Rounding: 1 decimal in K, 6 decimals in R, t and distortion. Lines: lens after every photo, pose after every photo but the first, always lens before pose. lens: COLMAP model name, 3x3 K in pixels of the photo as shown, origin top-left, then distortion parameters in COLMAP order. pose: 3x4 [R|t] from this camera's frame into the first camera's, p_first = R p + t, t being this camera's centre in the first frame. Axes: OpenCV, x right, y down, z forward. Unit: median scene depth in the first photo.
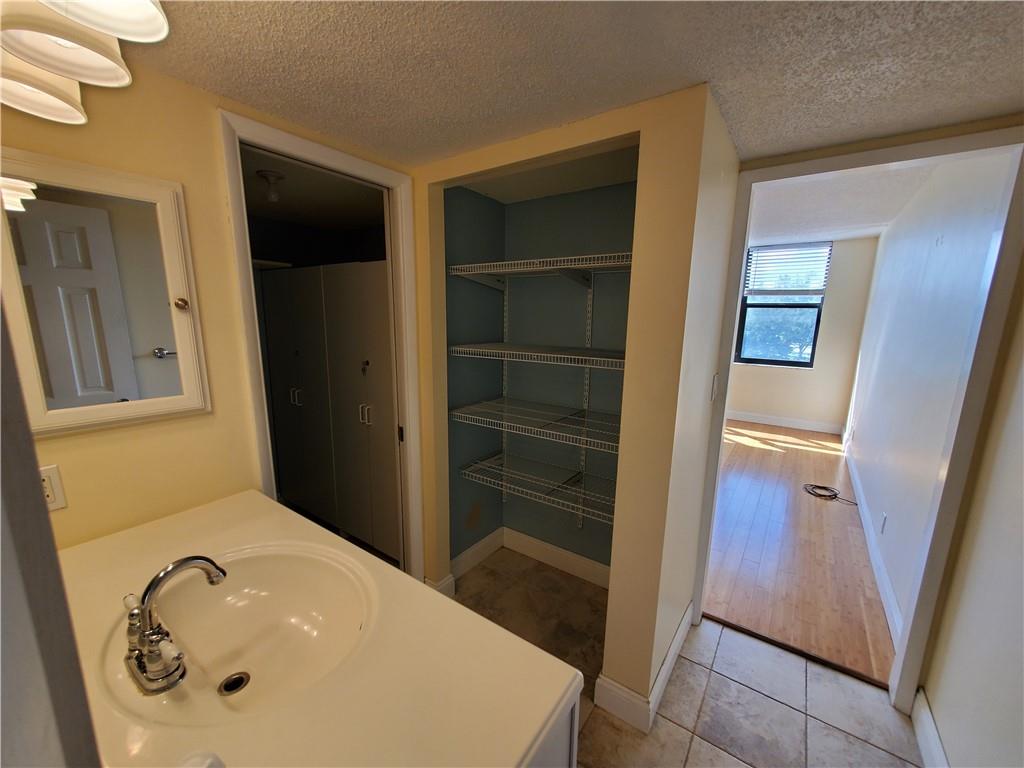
lens RADIAL K [[405.2, 0, 513.8], [0, 405.2, 393.0], [0, 0, 1]] dist [0.000211, 0.000285]
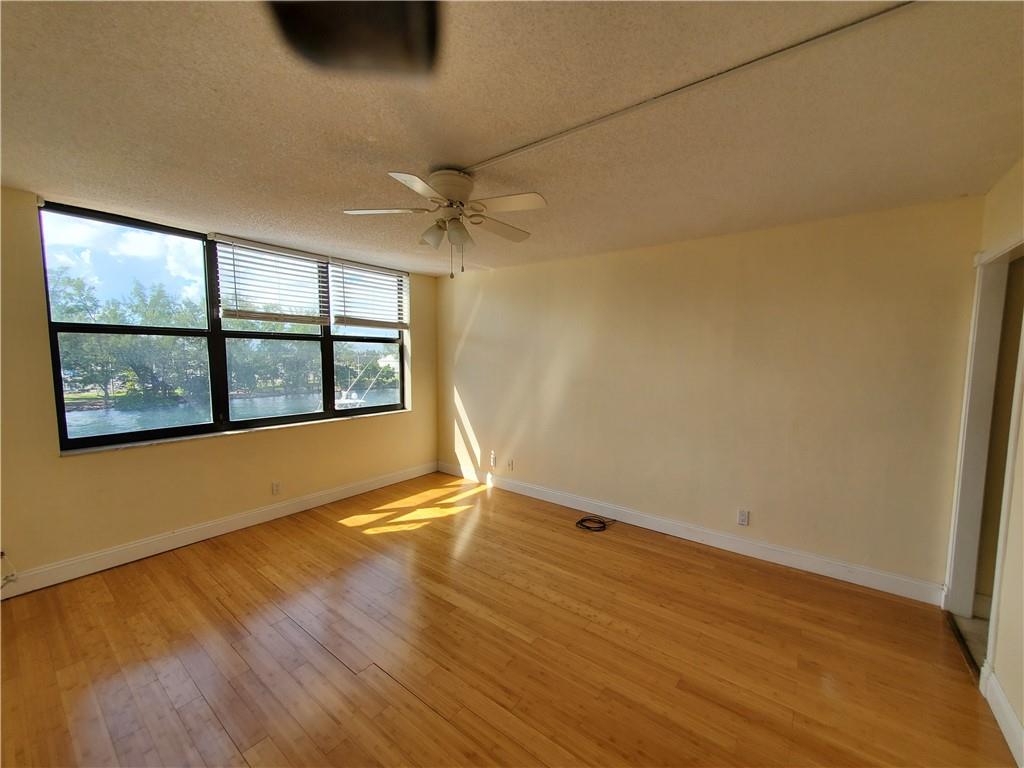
lens RADIAL K [[414.0, 0, 513.7], [0, 414.0, 391.9], [0, 0, 1]] dist [0.000456, -0.000091]
pose [[0.047243, -0.107449, 0.993088, -0.168449], [0.186581, 0.977649, 0.096903, -0.152103], [-0.981303, 0.180713, 0.066235, 0.744509]]
